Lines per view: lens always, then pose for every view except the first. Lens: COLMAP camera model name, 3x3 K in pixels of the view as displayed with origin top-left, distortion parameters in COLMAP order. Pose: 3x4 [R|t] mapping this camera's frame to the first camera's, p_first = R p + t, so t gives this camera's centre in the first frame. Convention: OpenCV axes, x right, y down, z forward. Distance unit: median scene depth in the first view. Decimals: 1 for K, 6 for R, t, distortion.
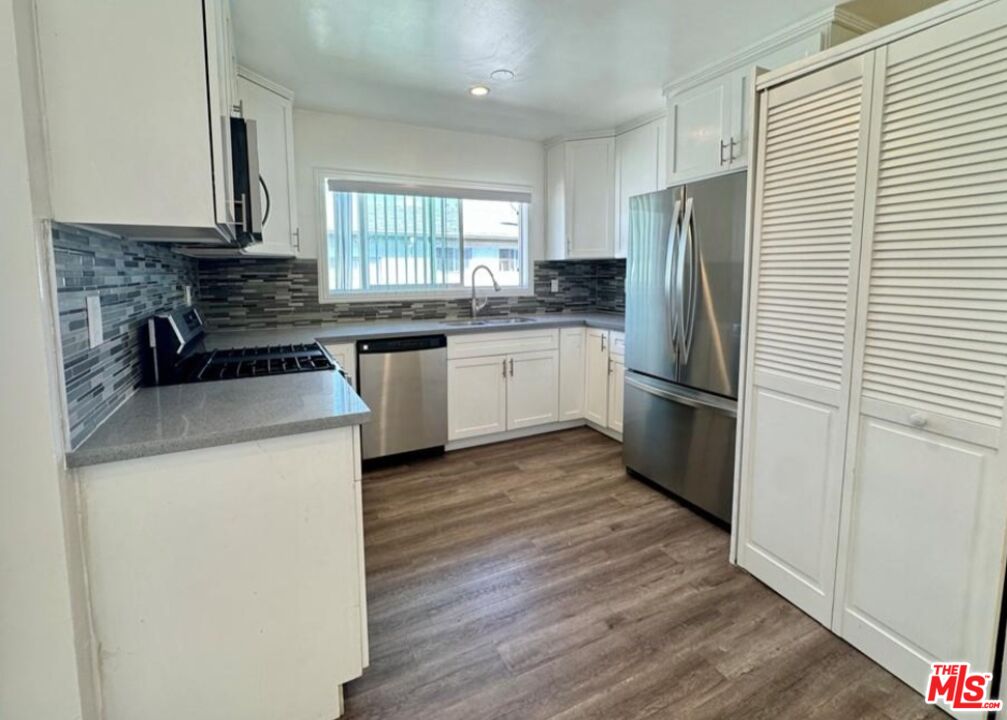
lens RADIAL K [[459.2, 0, 488.2], [0, 459.2, 323.2], [0, 0, 1]] dist [-0.002125, -0.000721]
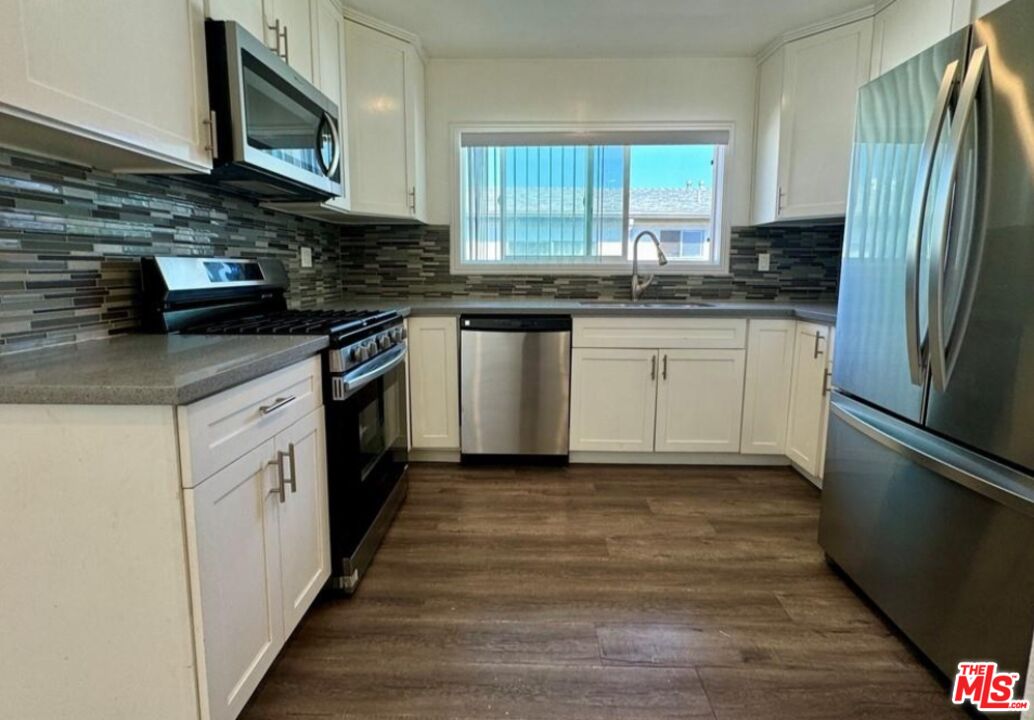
lens RADIAL K [[461.3, 0, 519.3], [0, 461.3, 324.7], [0, 0, 1]] dist [0.001048, 0.000027]
pose [[0.888571, 0.068653, -0.453572, 0.179205], [-0.061562, 0.997640, 0.030401, 0.021095], [0.454589, 0.000909, 0.890701, 0.250463]]
